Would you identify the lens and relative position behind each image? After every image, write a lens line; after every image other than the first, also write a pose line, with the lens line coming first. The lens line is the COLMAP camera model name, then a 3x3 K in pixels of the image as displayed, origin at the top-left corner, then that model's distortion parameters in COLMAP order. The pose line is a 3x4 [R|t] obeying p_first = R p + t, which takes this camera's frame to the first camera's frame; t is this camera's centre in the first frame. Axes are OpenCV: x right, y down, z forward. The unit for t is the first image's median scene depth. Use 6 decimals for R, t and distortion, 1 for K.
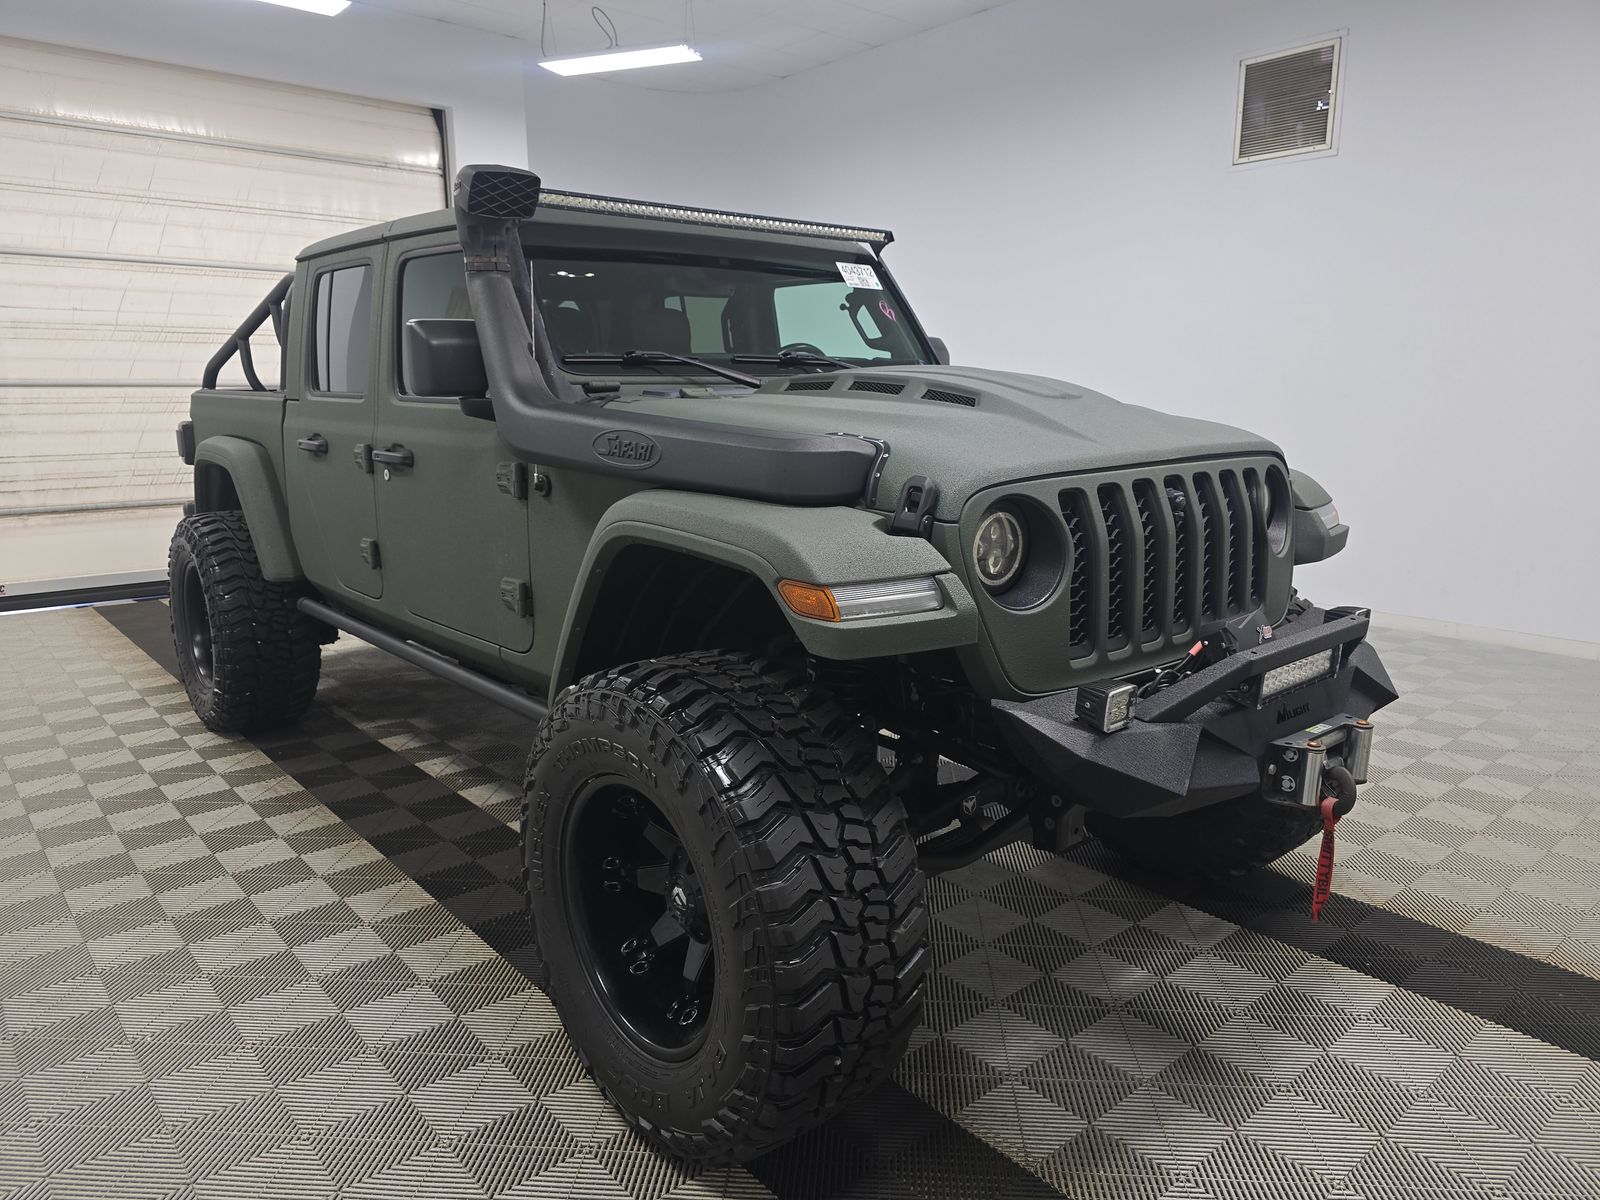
lens RADIAL K [[1076.2, 0, 801.8], [0, 1076.2, 604.3], [0, 0, 1]] dist [0.023618, -0.009491]
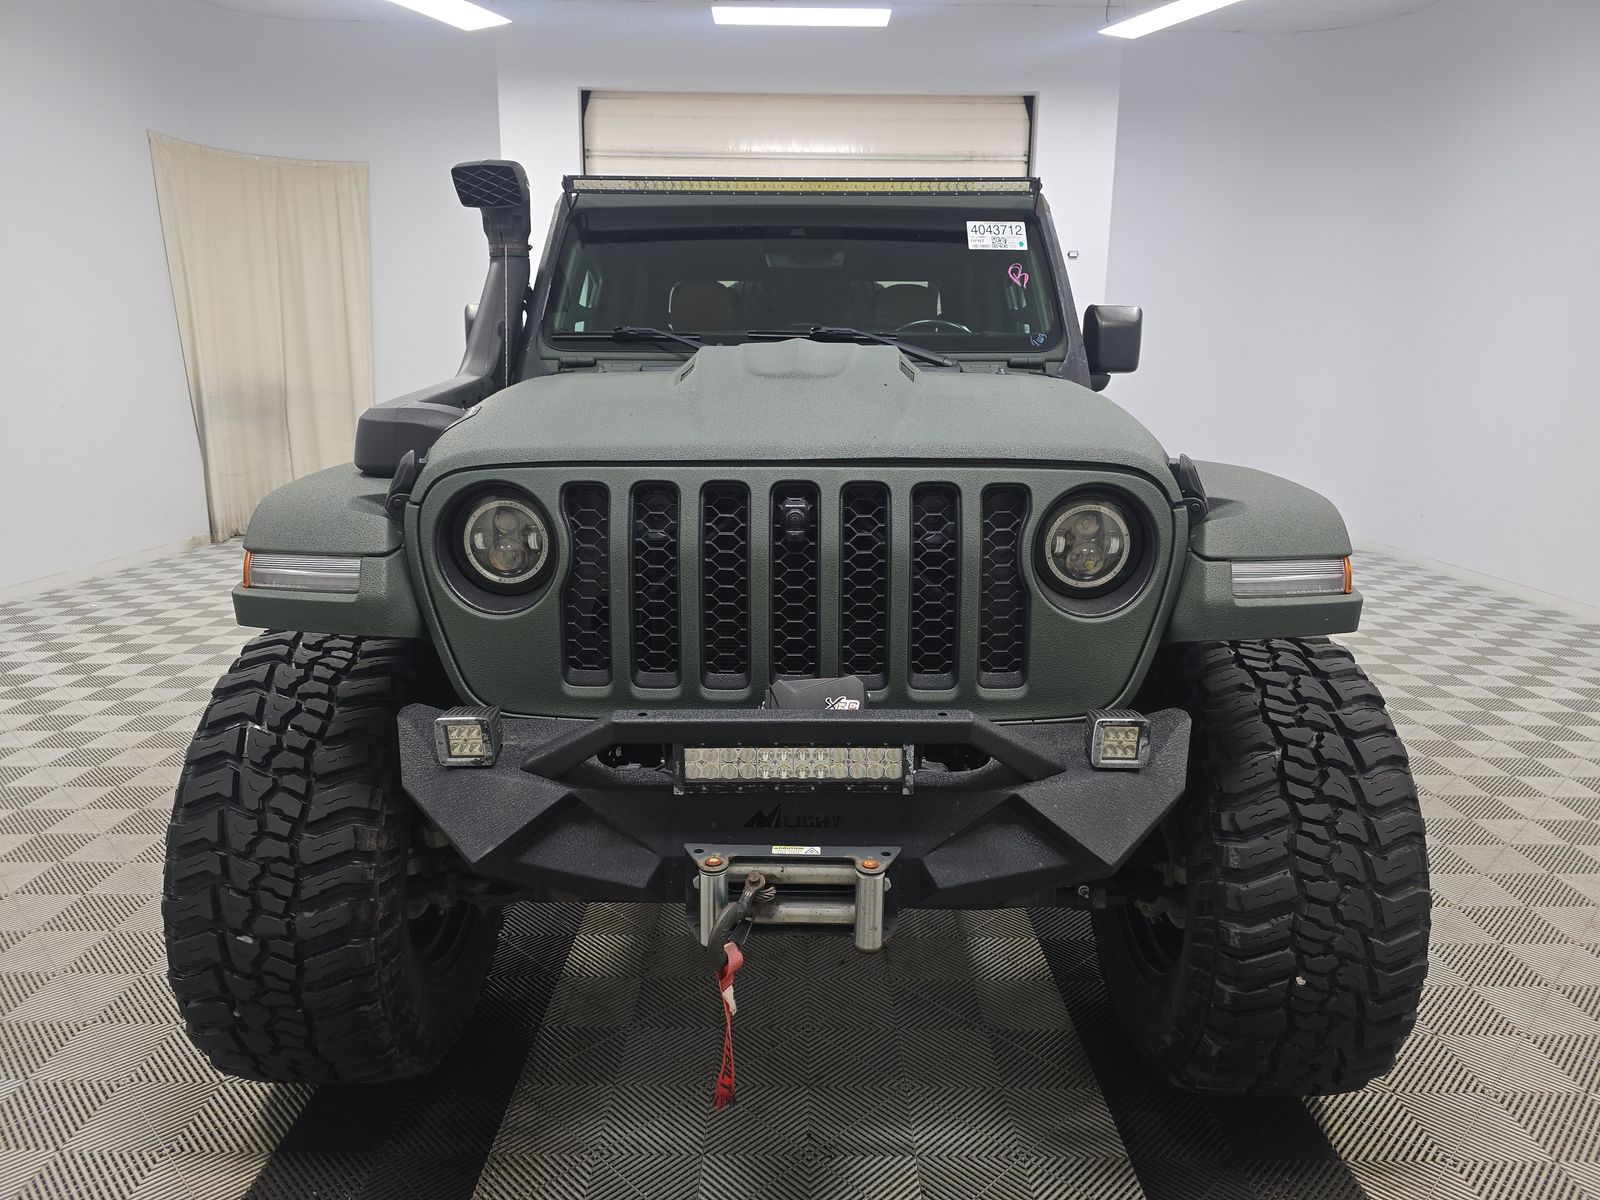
lens RADIAL K [[1076.2, 0, 798.8], [0, 1076.2, 599.7], [0, 0, 1]] dist [0.023618, -0.009491]
pose [[0.746316, 0.148052, -0.648917, 0.543064], [-0.144151, 0.987761, 0.059573, -0.053846], [0.649794, 0.049082, 0.758524, 0.285195]]
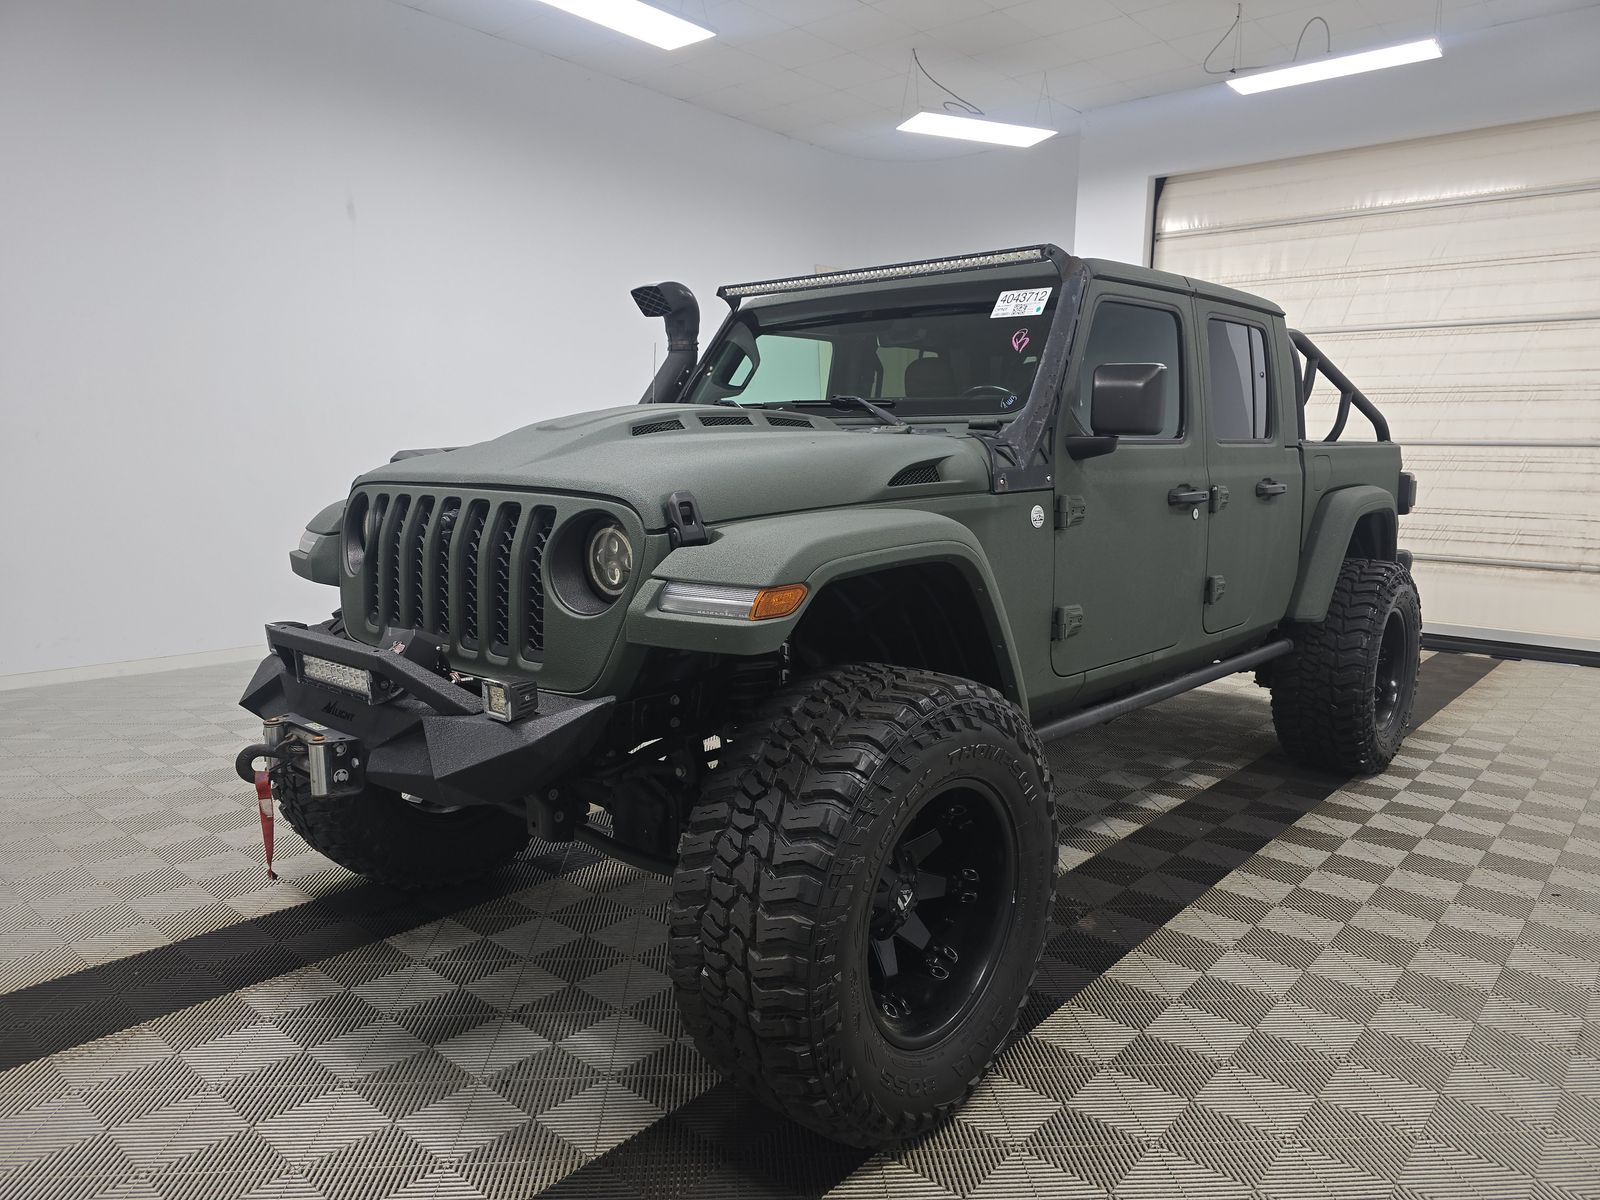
lens RADIAL K [[1076.2, 0, 792.0], [0, 1076.2, 597.1], [0, 0, 1]] dist [0.023618, -0.009491]
pose [[0.115510, 0.144729, -0.982706, 0.943905], [-0.212977, 0.969928, 0.117813, -0.143782], [0.970205, 0.195685, 0.142861, 0.770583]]
